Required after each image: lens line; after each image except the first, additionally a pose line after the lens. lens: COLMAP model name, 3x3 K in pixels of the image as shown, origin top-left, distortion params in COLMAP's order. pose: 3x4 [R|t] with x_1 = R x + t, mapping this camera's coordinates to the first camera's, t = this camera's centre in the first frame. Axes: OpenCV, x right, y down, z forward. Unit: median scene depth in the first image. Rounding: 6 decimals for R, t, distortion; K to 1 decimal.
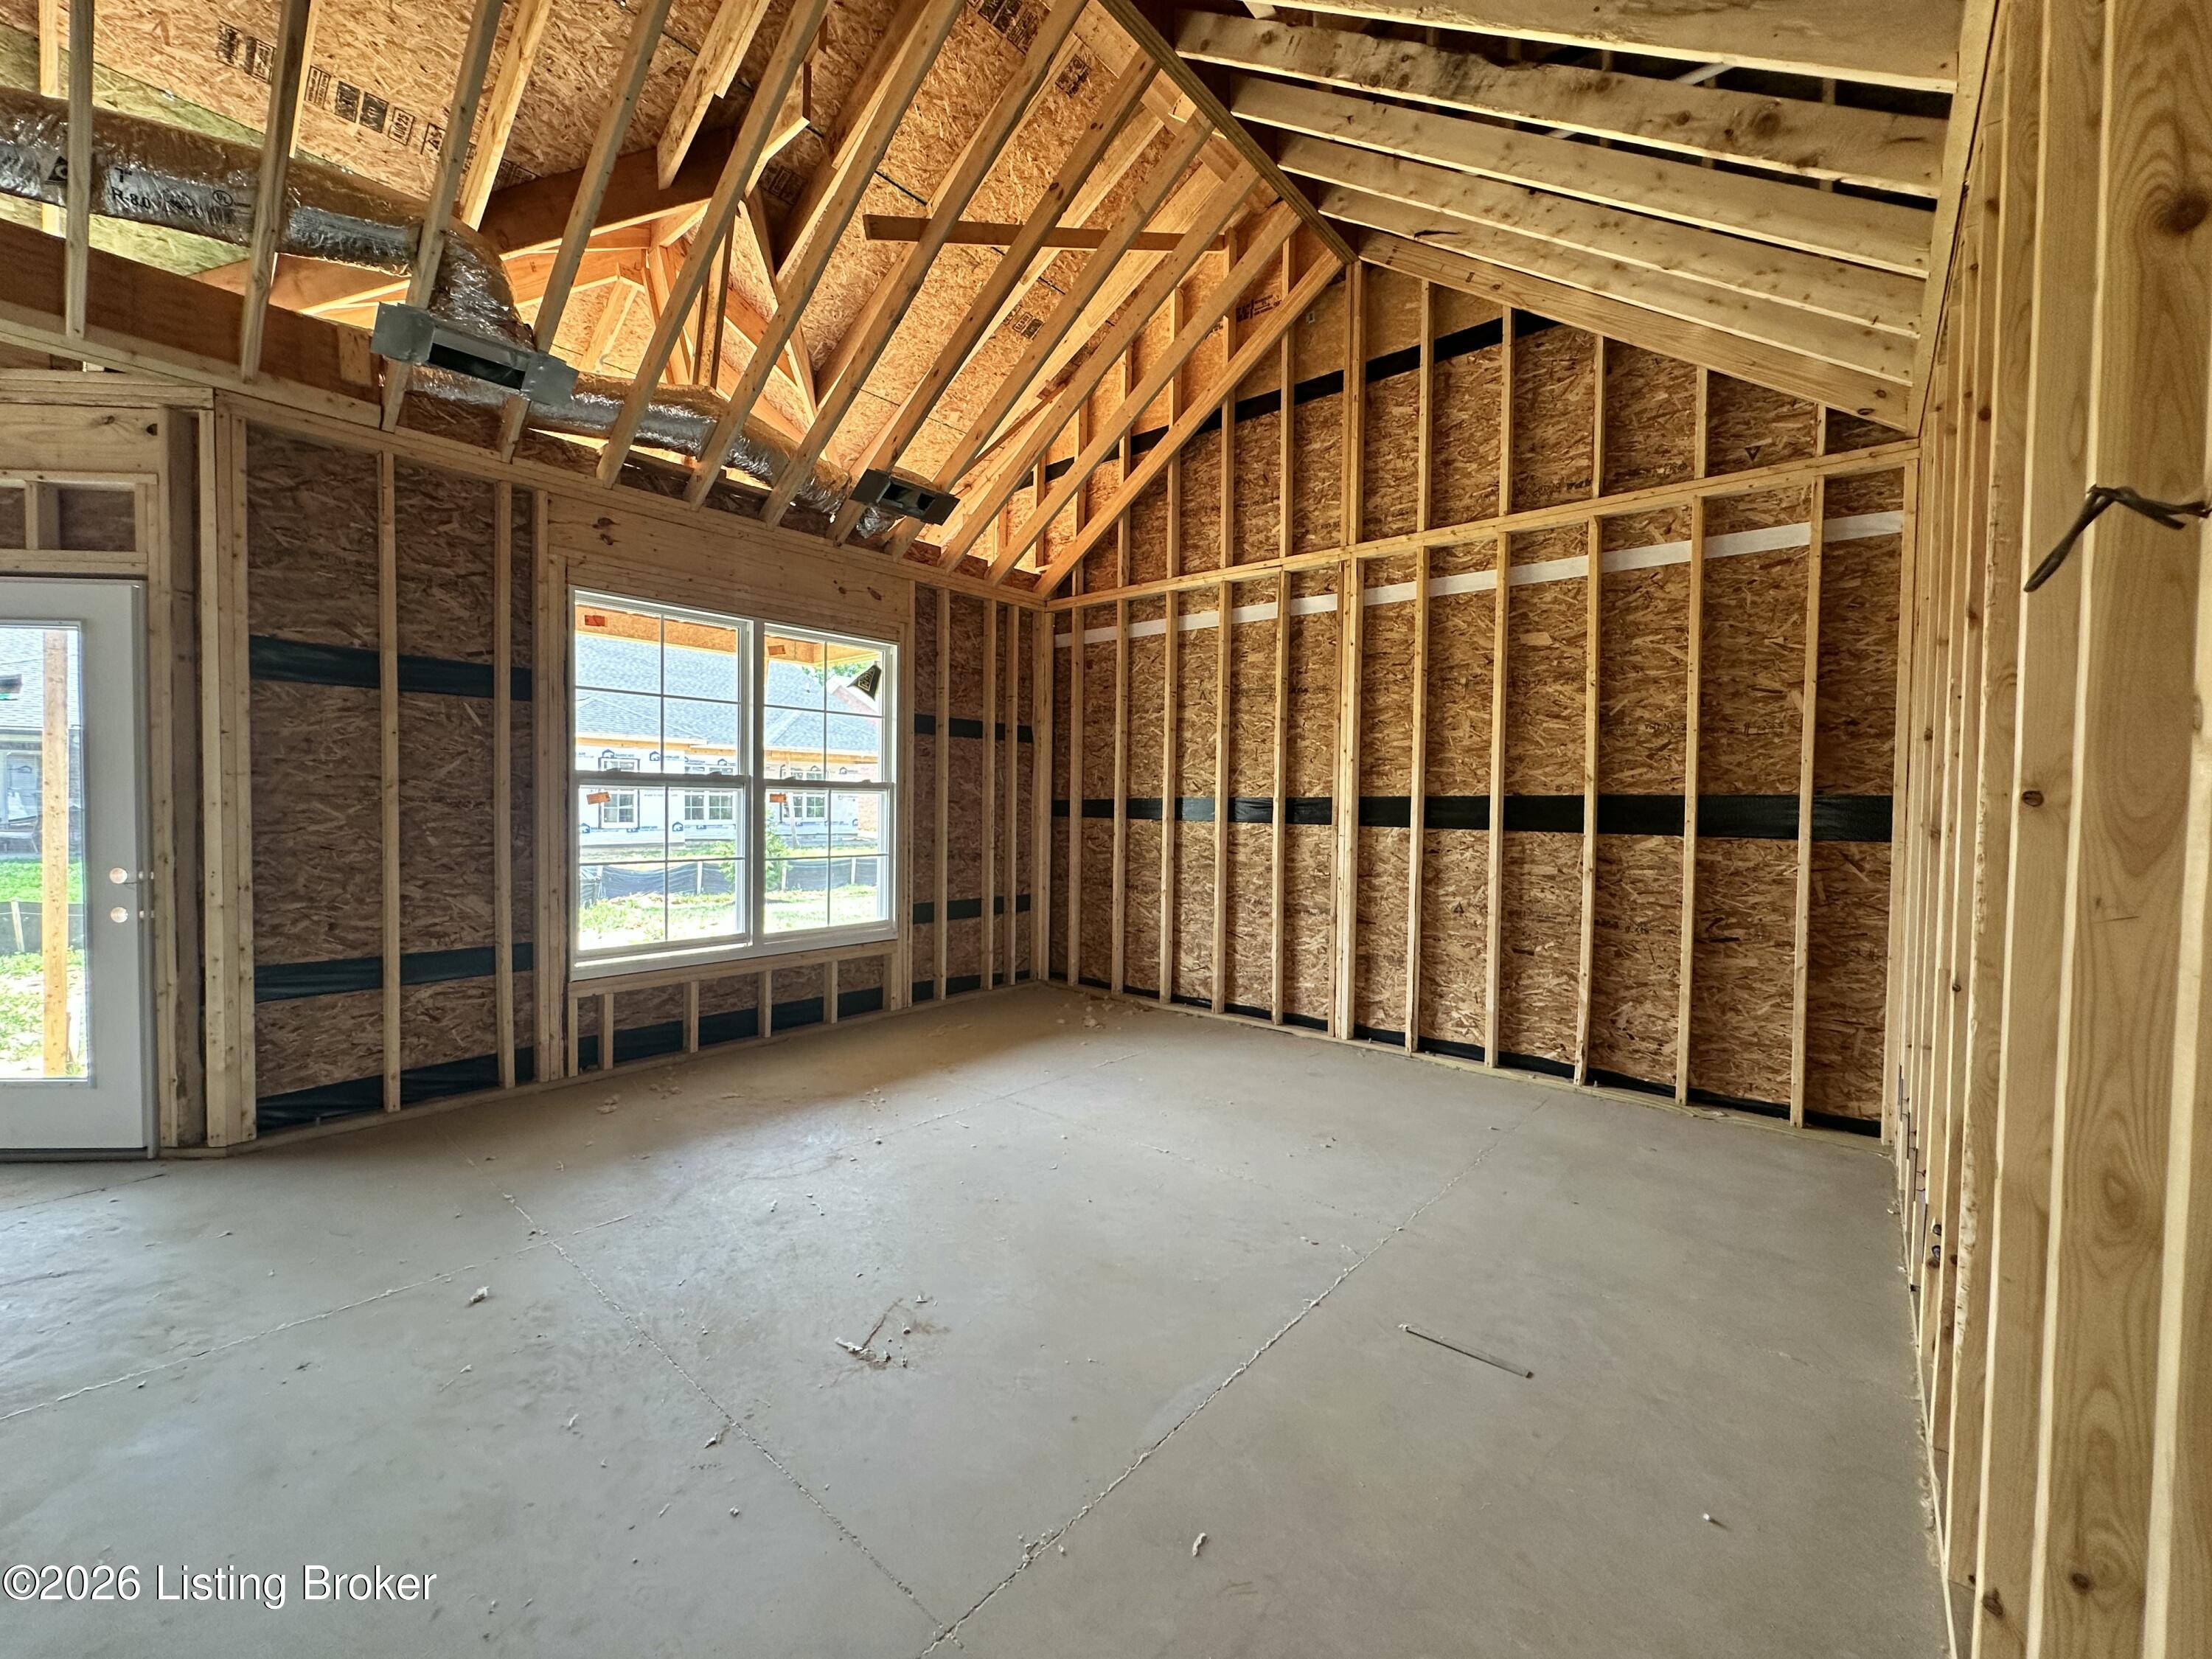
lens RADIAL K [[887.2, 0, 1107.4], [0, 887.2, 827.5], [0, 0, 1]] dist [-0.006182, 0.002239]
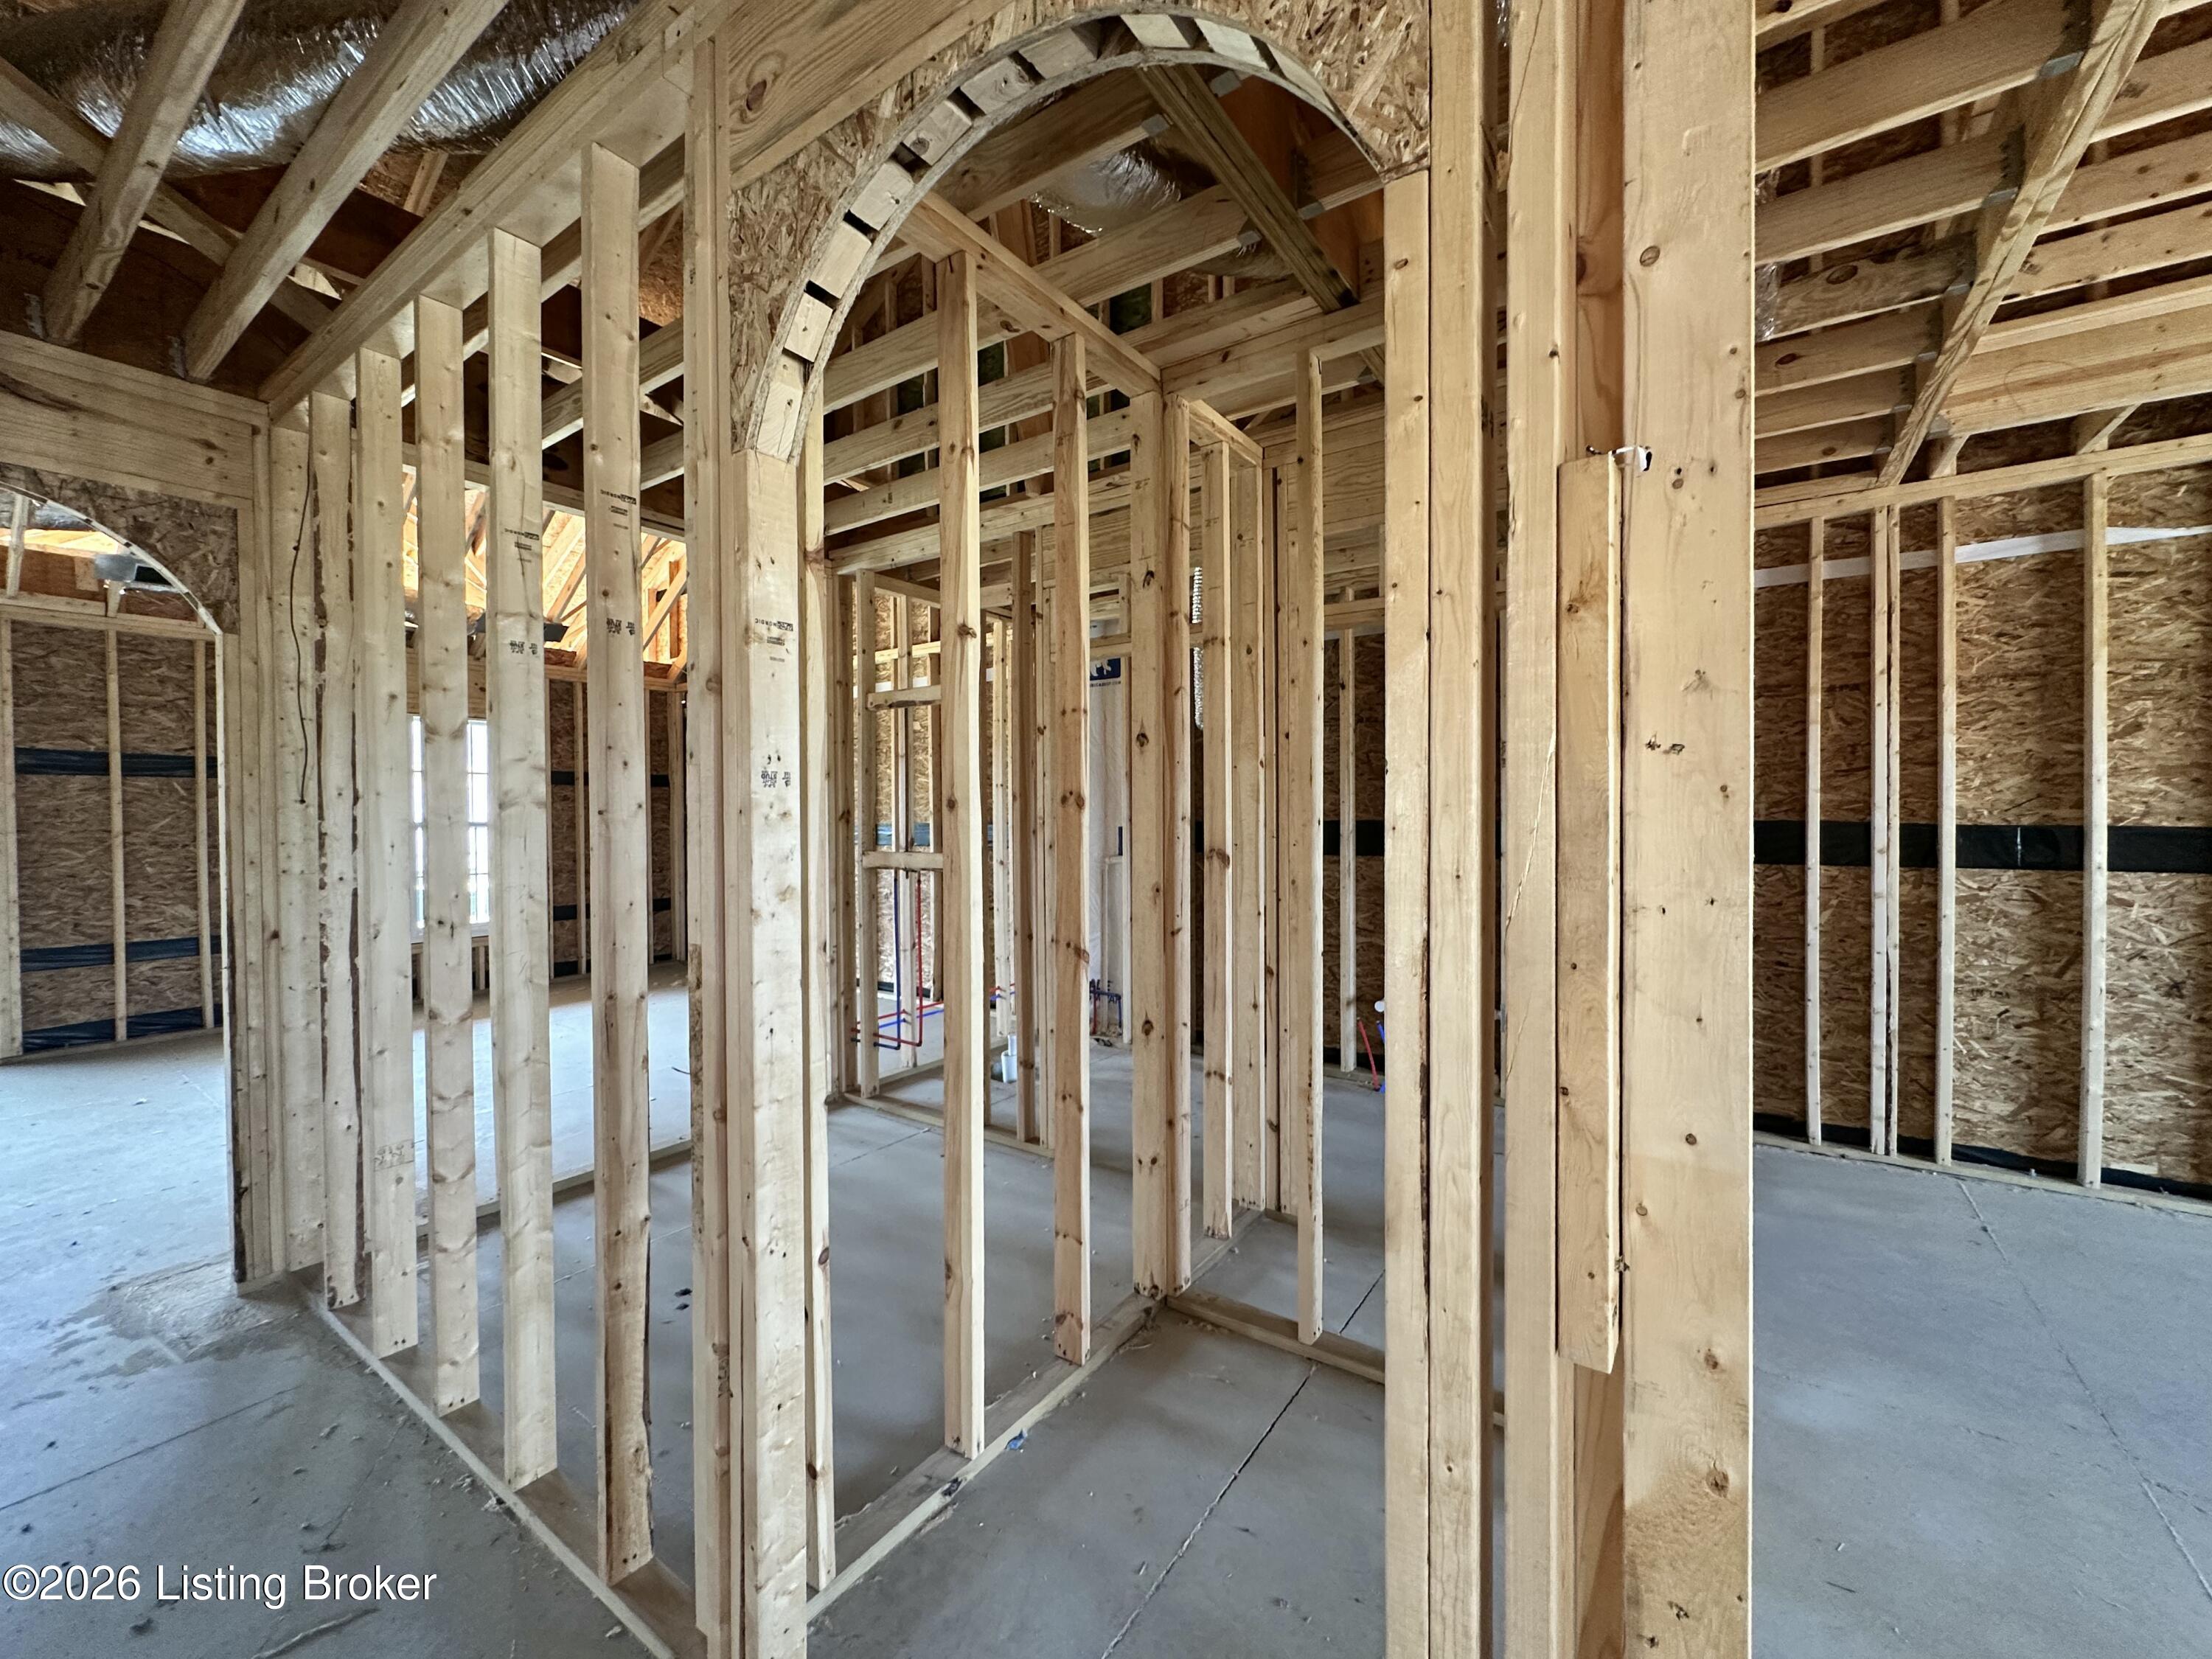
lens RADIAL K [[887.2, 0, 1107.4], [0, 887.2, 827.5], [0, 0, 1]] dist [-0.006182, 0.002239]
pose [[0.995419, -0.025099, 0.092259, 0.803396], [0.026502, 0.999551, -0.014015, 0.006487], [-0.091865, 0.016396, 0.995636, -0.735373]]
